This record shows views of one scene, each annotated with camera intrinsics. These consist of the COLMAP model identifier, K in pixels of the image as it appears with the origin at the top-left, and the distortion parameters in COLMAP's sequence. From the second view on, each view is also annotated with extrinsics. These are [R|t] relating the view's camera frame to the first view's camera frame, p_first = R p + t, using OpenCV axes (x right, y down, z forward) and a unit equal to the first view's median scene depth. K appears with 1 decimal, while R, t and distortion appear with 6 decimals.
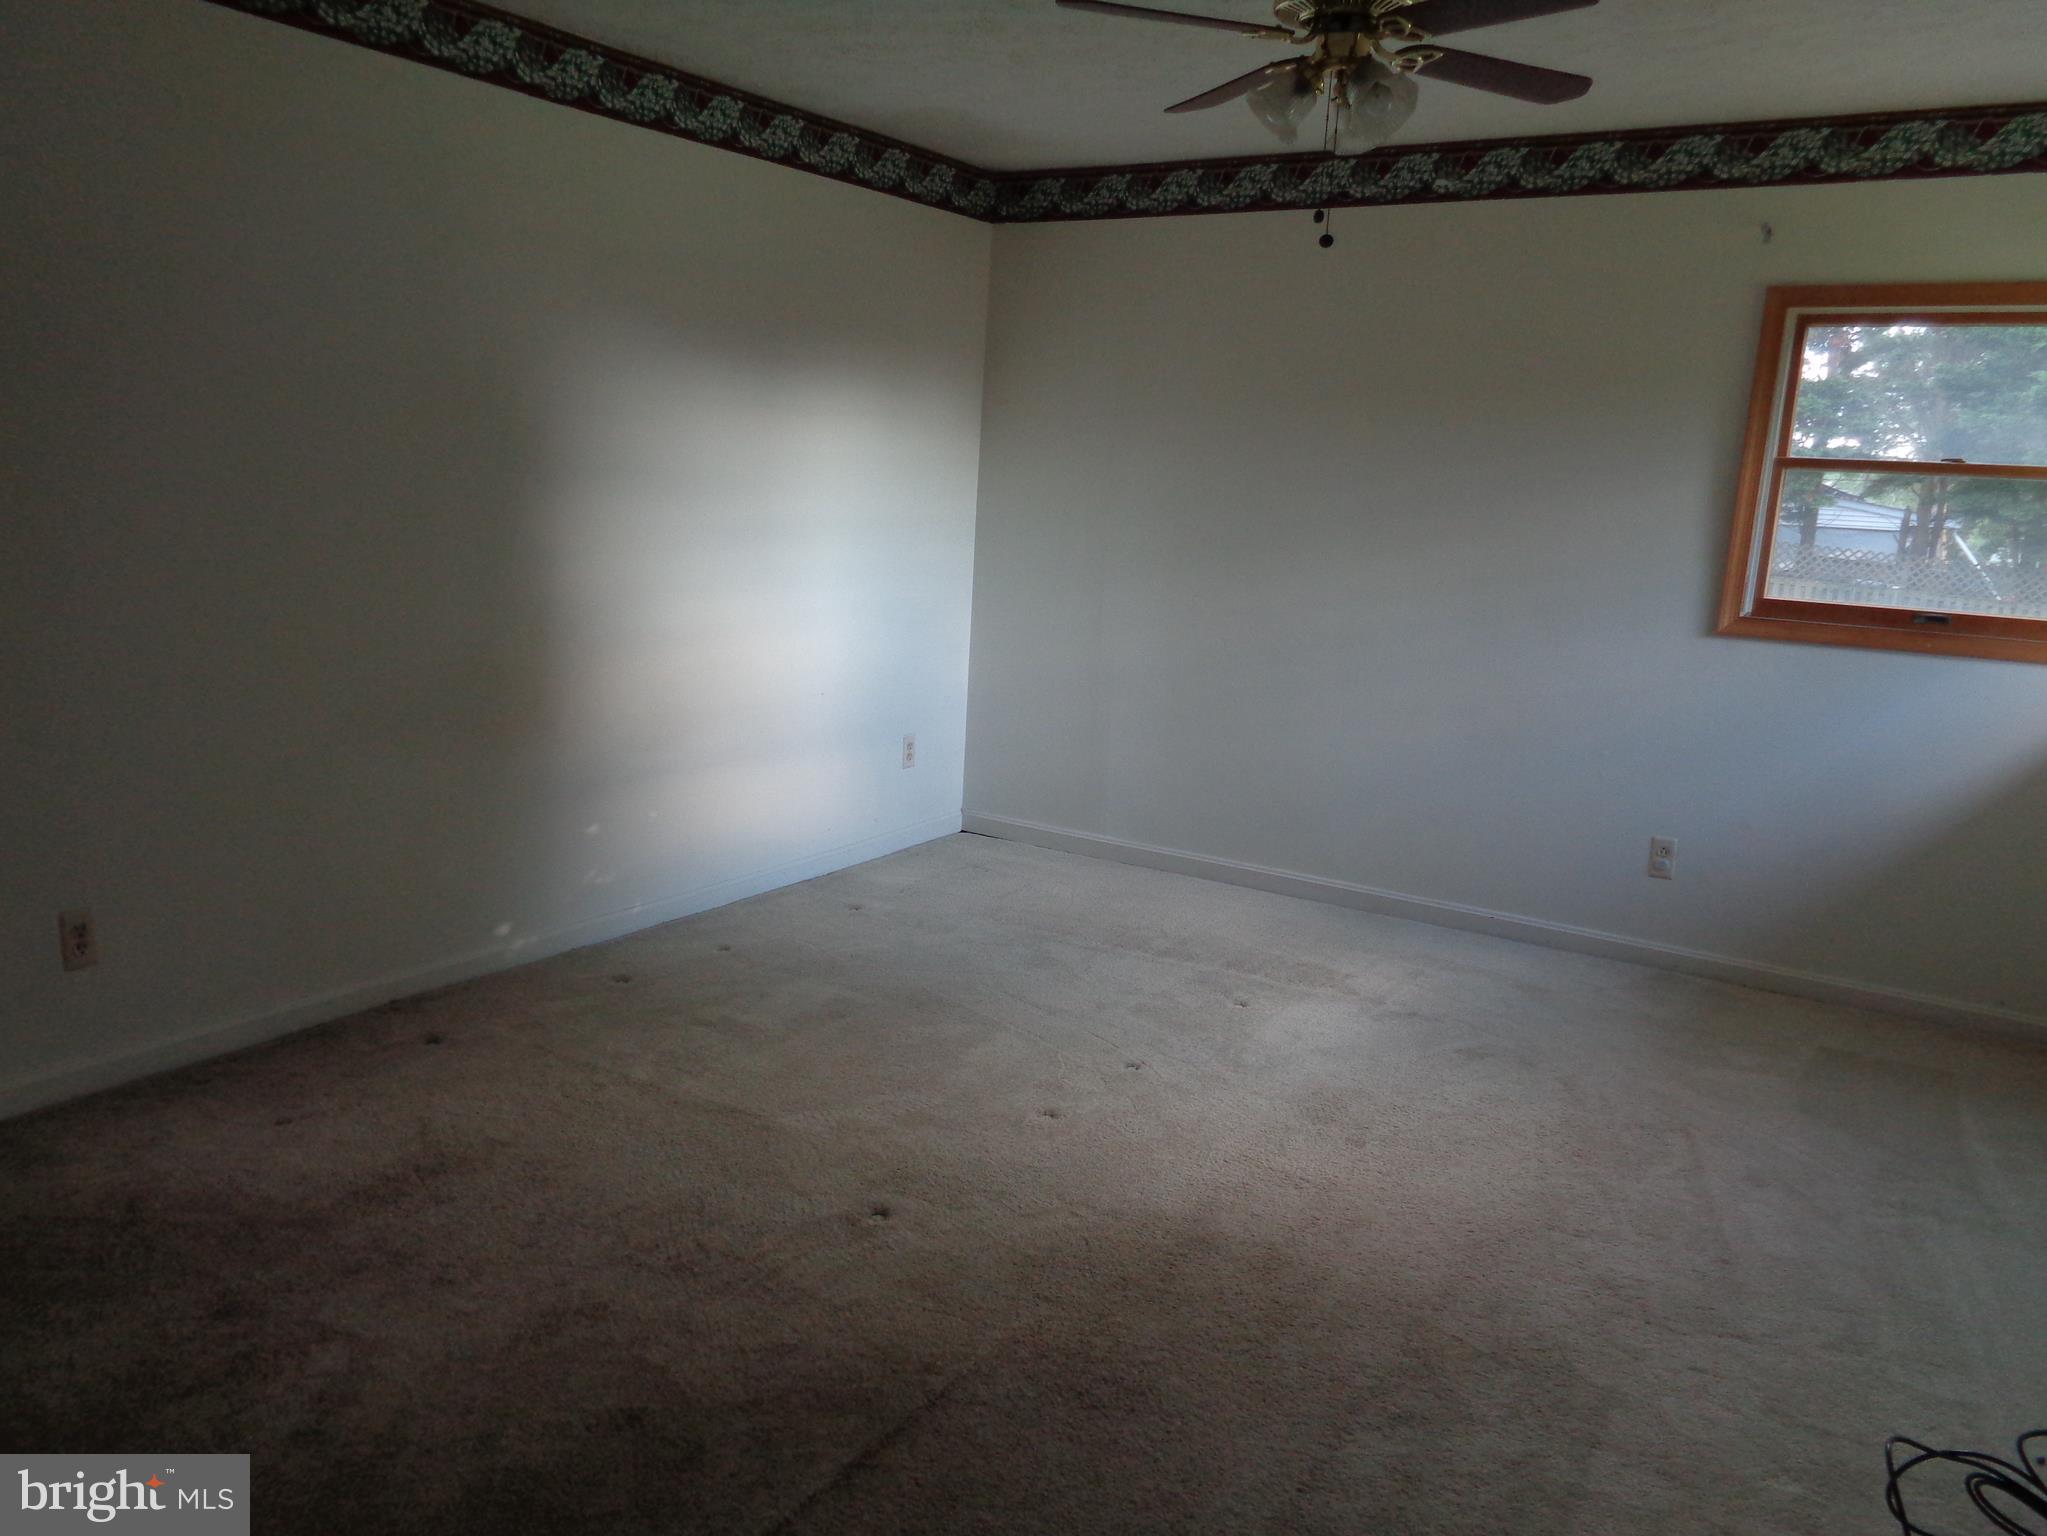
lens RADIAL K [[1555.8, 0, 1018.4], [0, 1555.8, 767.7], [0, 0, 1]] dist [0.012462, 0.005113]
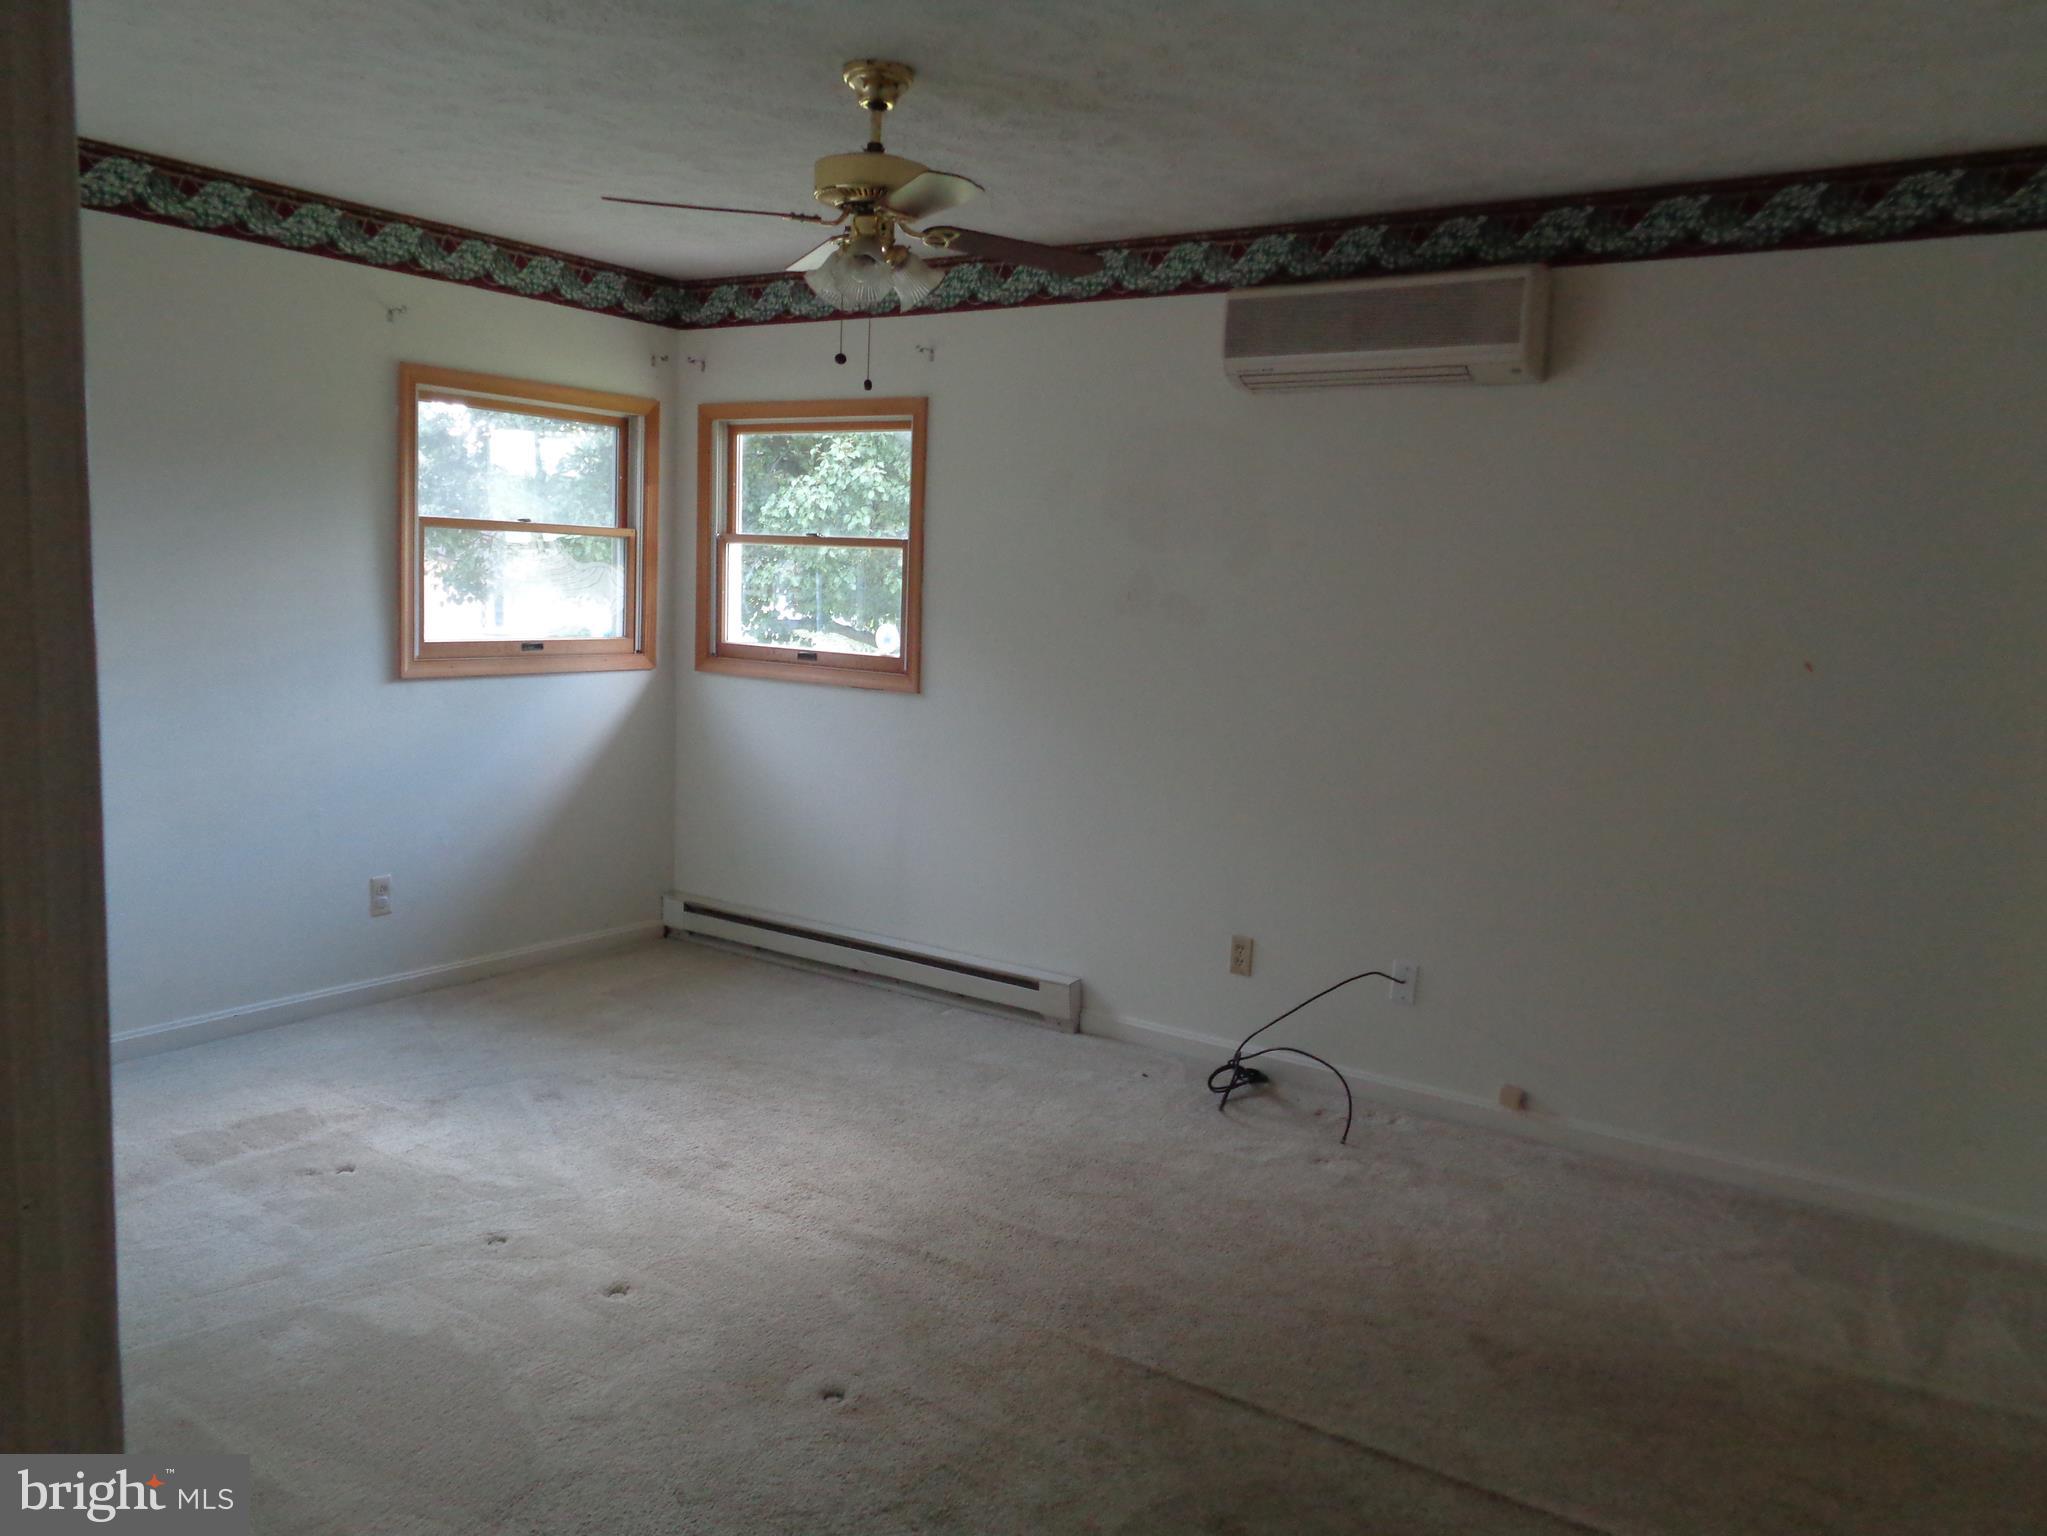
lens RADIAL K [[1555.8, 0, 1018.1], [0, 1555.8, 768.9], [0, 0, 1]] dist [0.012462, 0.005113]
pose [[0.019280, -0.168703, 0.985478, -0.631580], [0.156995, 0.973945, 0.163657, -0.137083], [-0.987411, 0.151560, 0.045263, 0.553763]]
